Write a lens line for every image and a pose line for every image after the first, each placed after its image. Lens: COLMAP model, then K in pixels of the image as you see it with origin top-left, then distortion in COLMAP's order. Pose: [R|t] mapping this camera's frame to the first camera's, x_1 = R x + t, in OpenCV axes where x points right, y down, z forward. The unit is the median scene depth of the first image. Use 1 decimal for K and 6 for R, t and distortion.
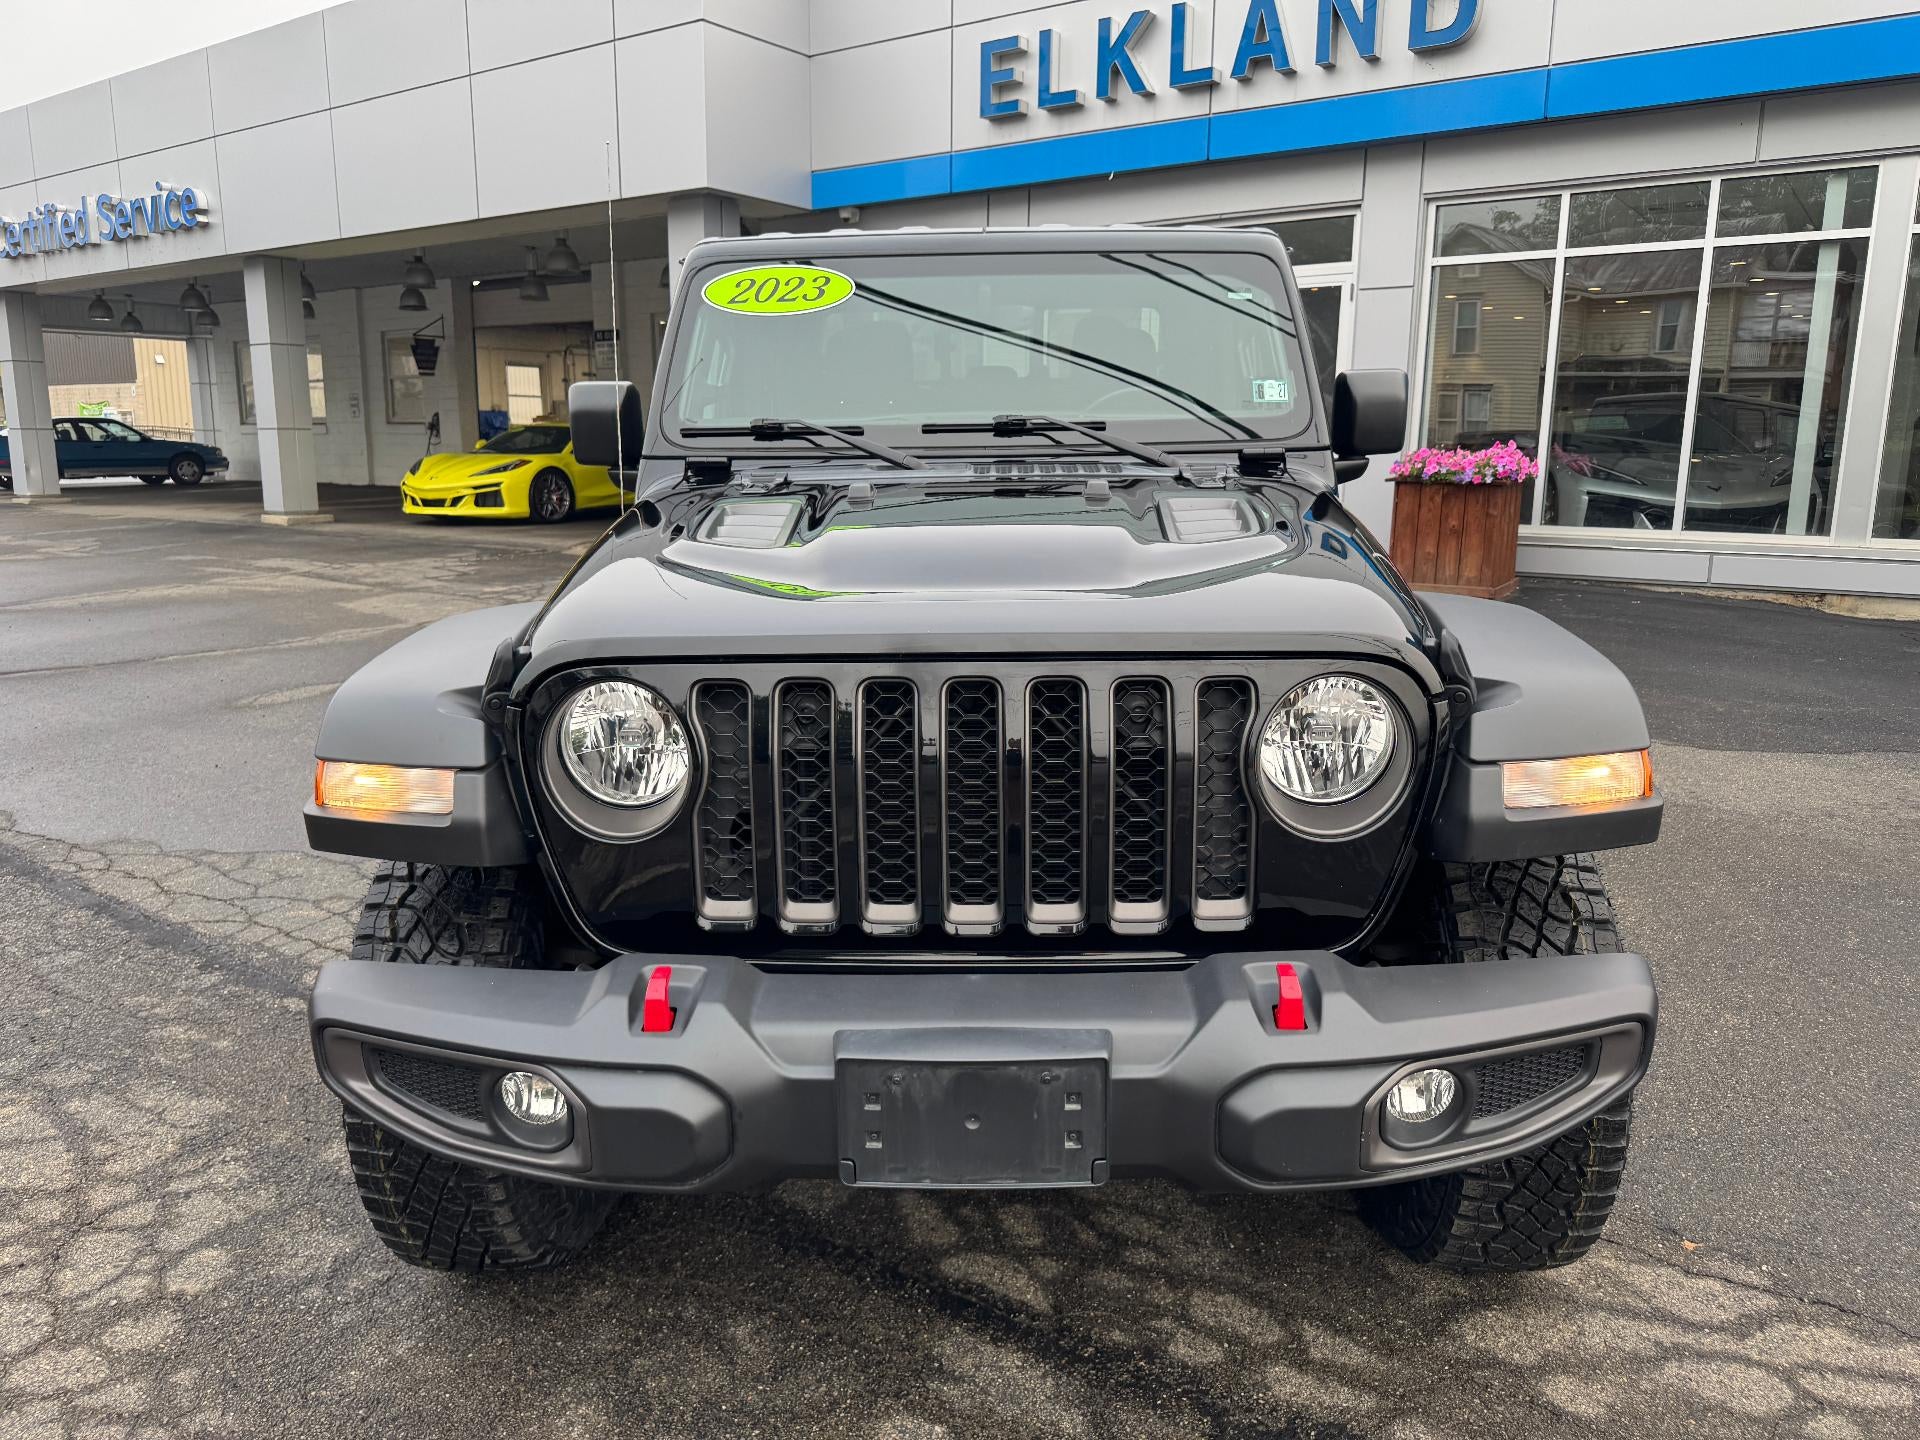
lens RADIAL K [[1381.1, 0, 965.6], [0, 1381.1, 698.5], [0, 0, 1]] dist [0.016977, -0.025530]
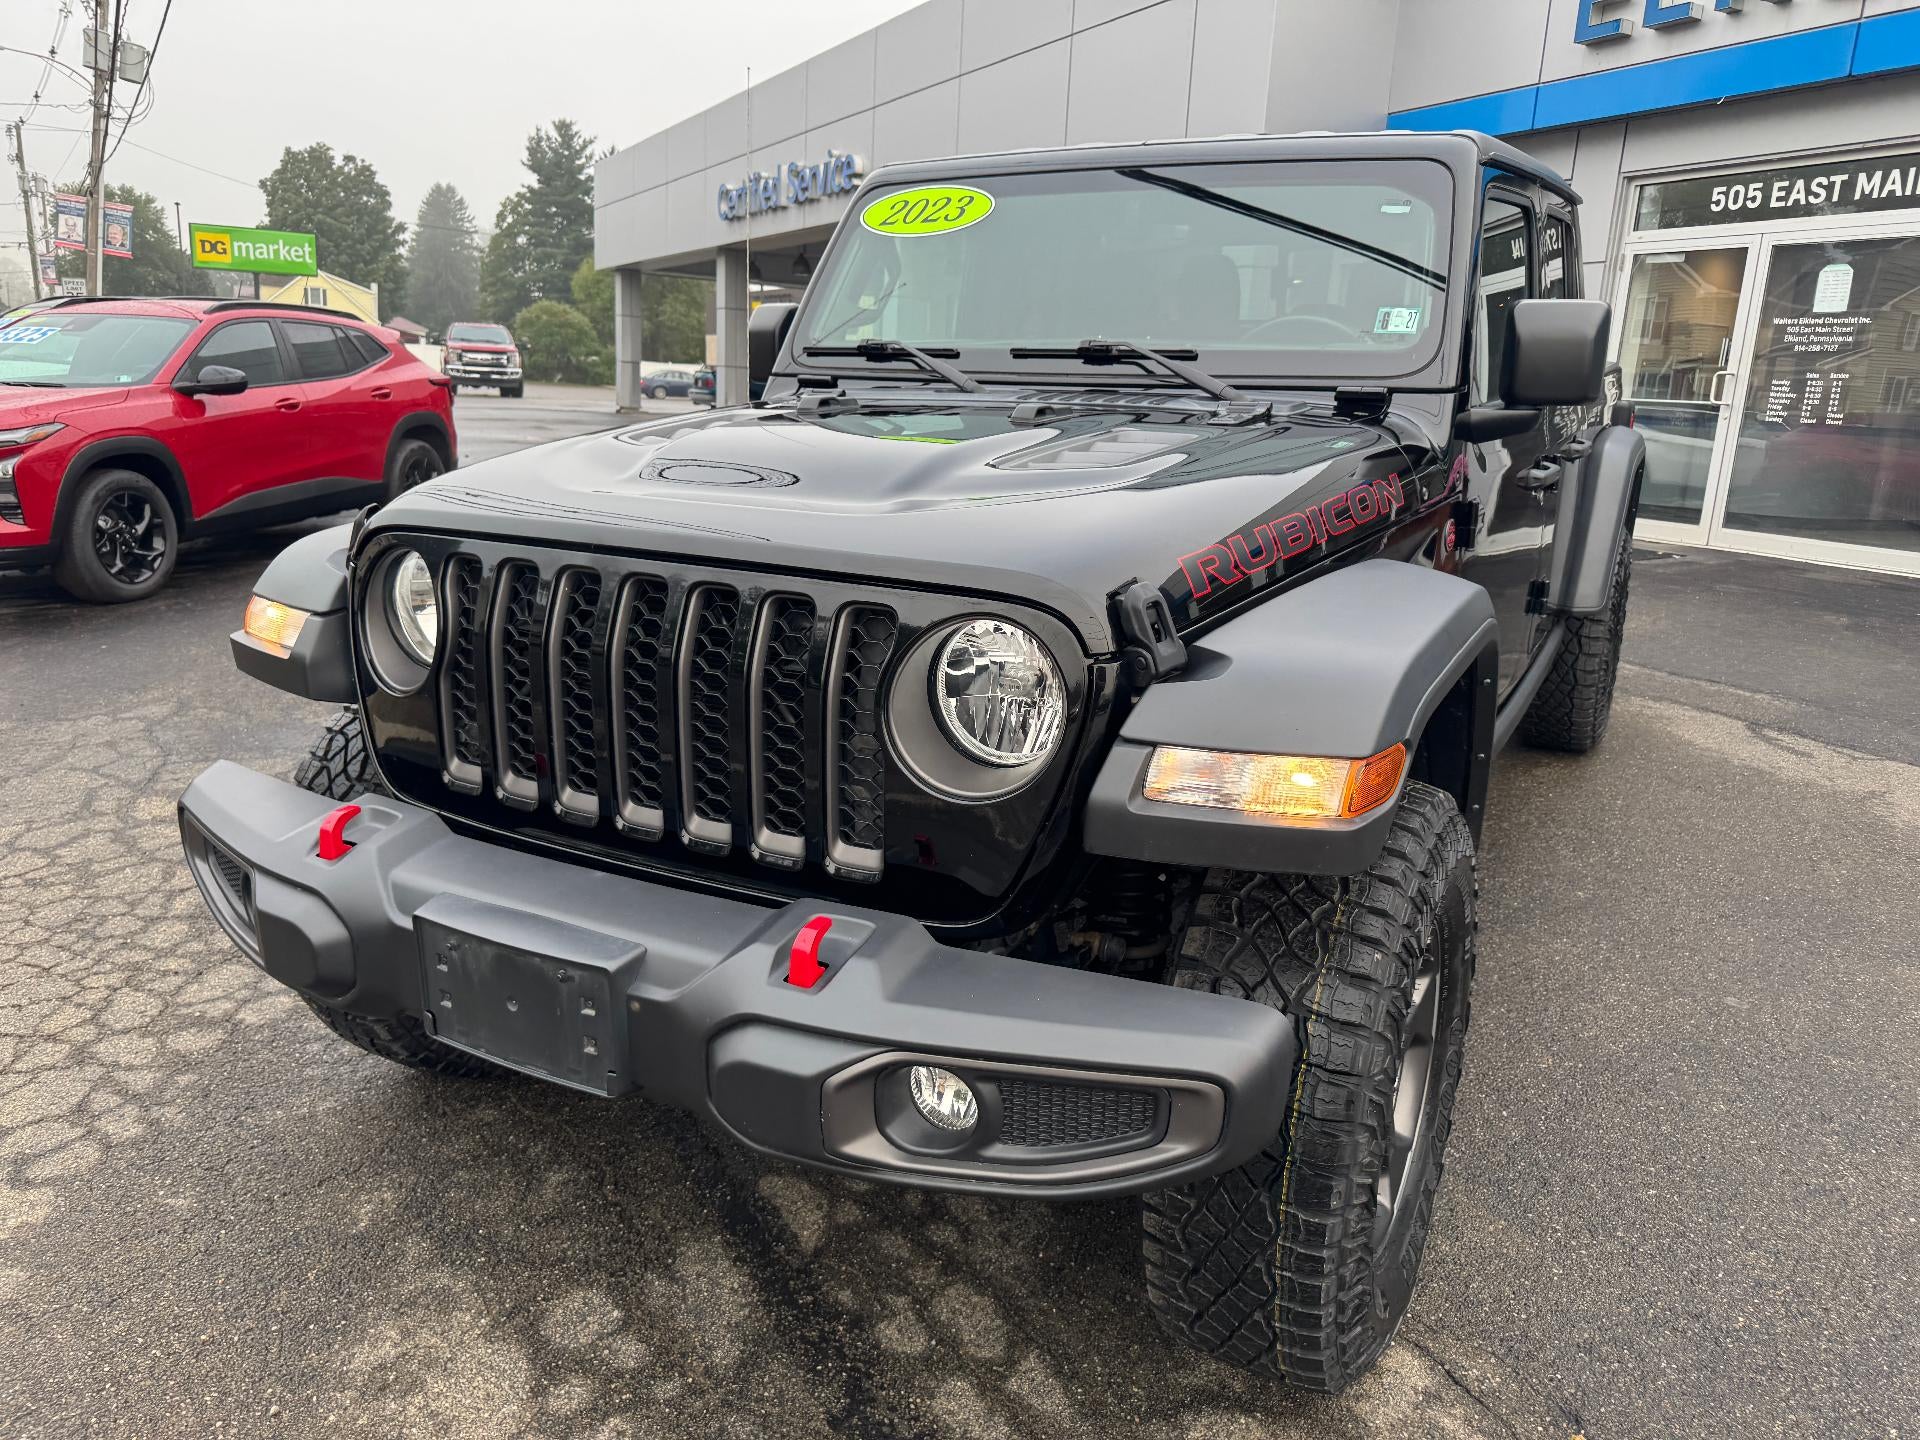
lens RADIAL K [[1378.8, 0, 956.5], [0, 1378.8, 700.0], [0, 0, 1]] dist [0.002044, -0.007826]
pose [[0.888336, 0.140262, -0.437247, 0.386143], [-0.128189, 0.990100, 0.057173, -0.007250], [0.440938, 0.005261, 0.897522, 0.129366]]
